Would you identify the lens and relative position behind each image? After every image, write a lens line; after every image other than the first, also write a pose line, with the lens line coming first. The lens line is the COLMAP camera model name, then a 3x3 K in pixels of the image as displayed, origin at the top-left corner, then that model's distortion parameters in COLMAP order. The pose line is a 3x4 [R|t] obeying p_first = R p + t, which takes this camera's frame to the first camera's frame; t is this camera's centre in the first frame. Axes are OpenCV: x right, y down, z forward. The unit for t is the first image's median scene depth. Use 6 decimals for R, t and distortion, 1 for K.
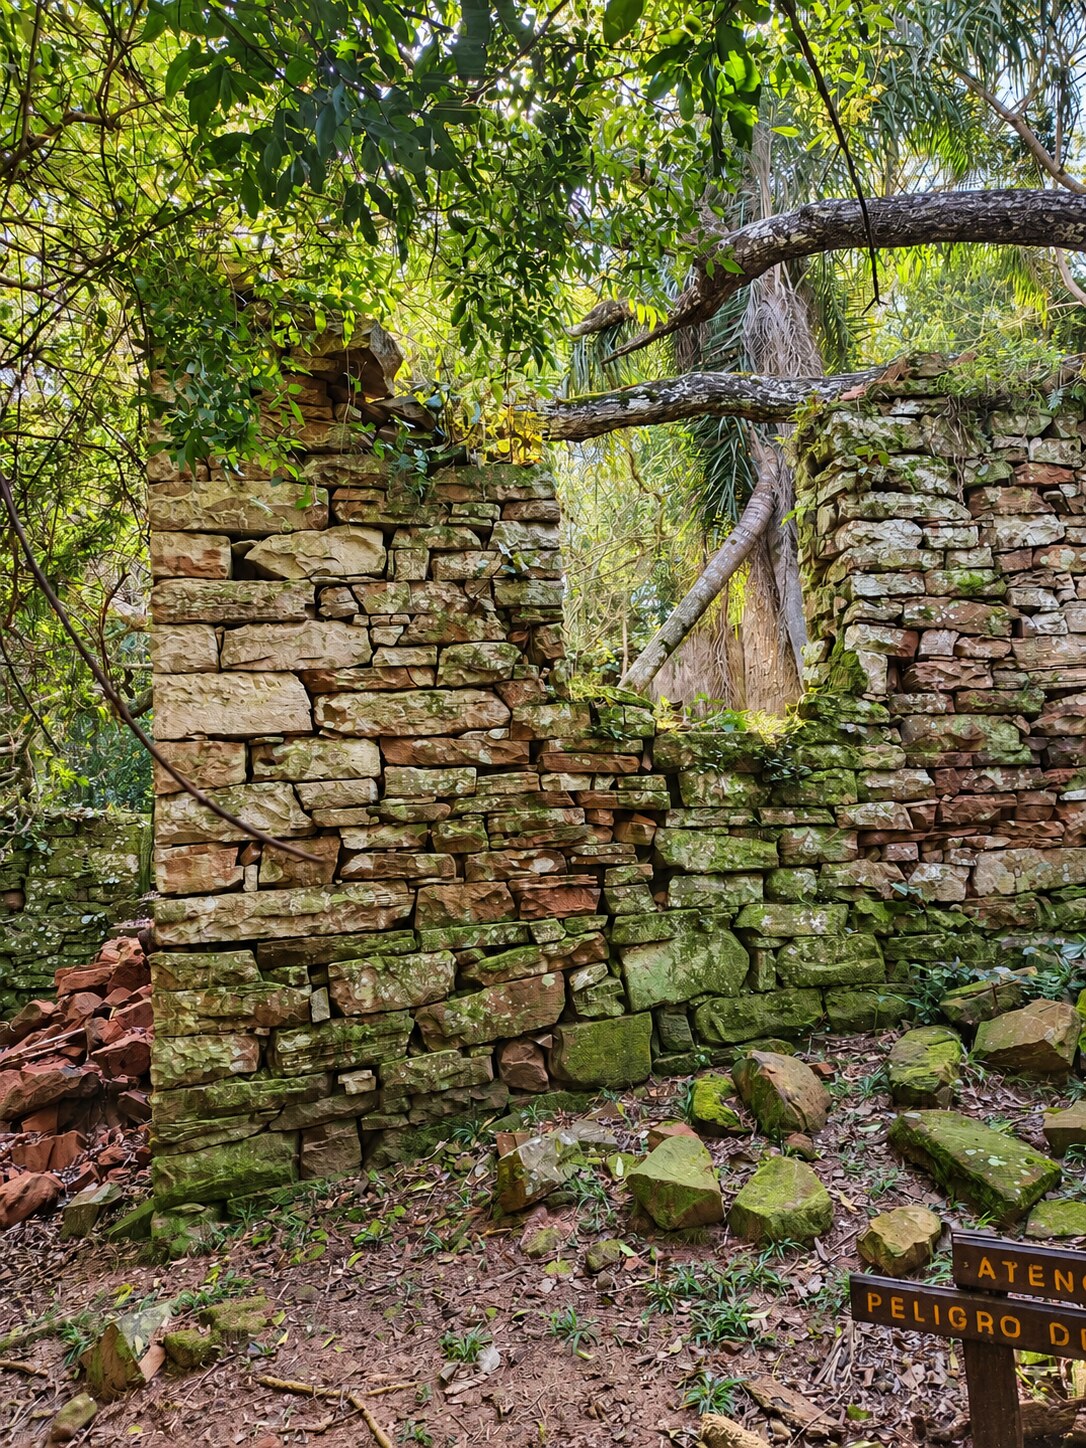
lens RADIAL K [[1002.7, 0, 543.0], [0, 1002.7, 724.0], [0, 0, 1]] dist [0.056601, -0.103085]
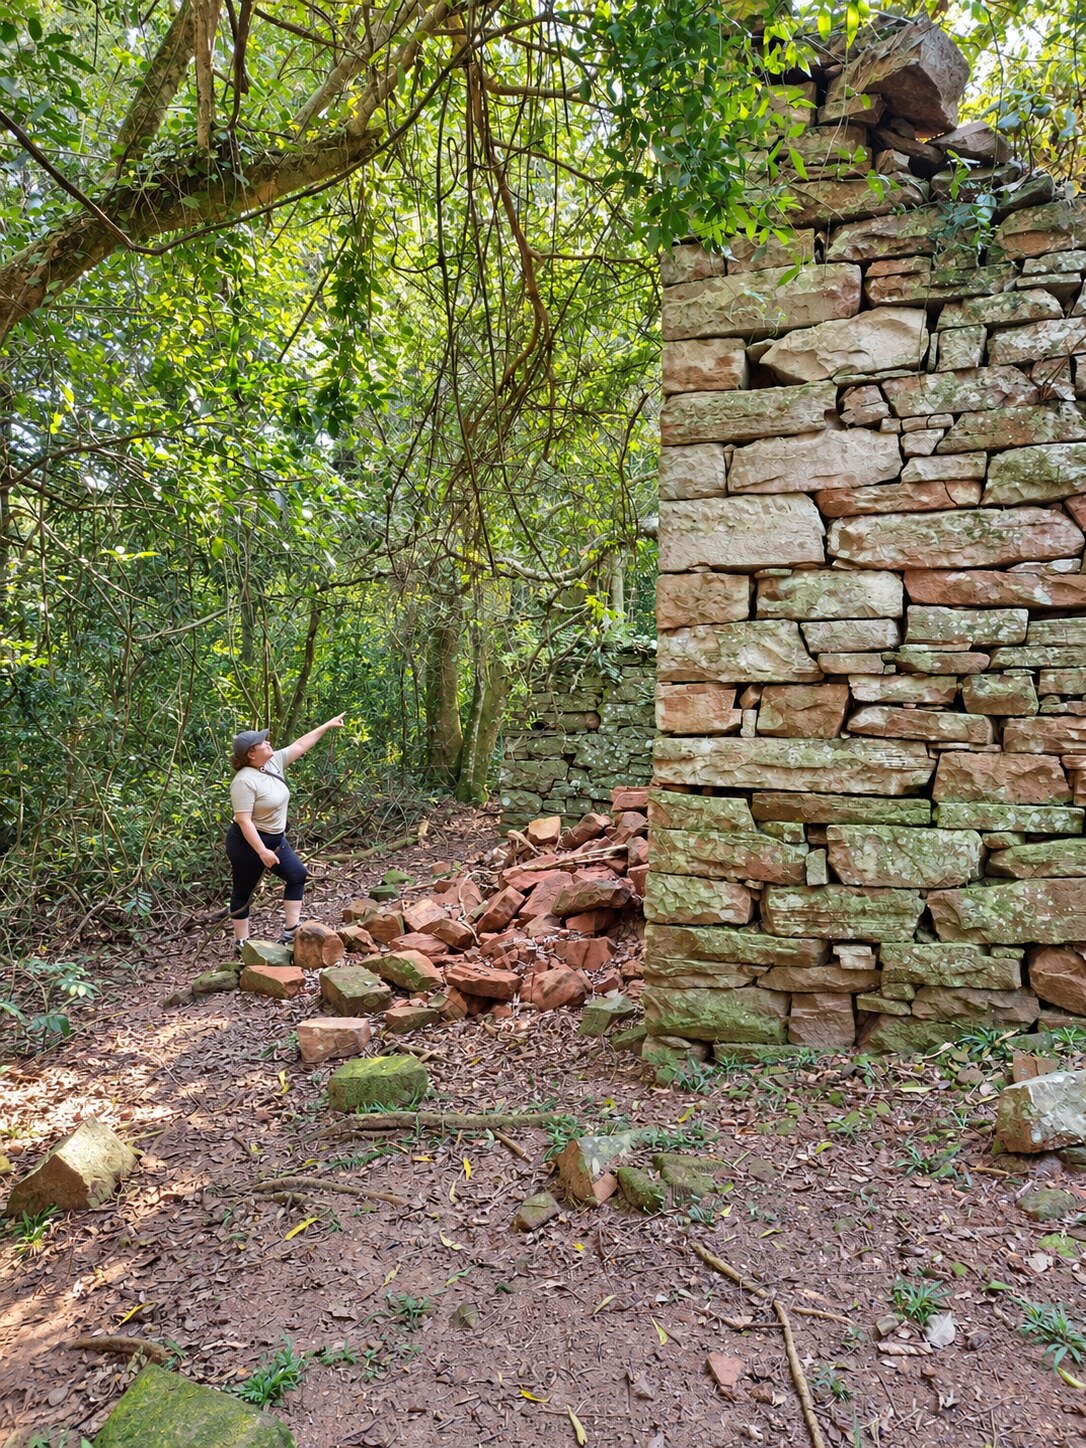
lens RADIAL K [[1002.7, 0, 543.0], [0, 1002.7, 724.0], [0, 0, 1]] dist [0.056601, -0.103085]
pose [[0.838980, 0.087768, -0.537037, 0.046729], [-0.000736, 0.987089, 0.160172, 0.005942], [0.544162, -0.133986, 0.828212, 0.129129]]
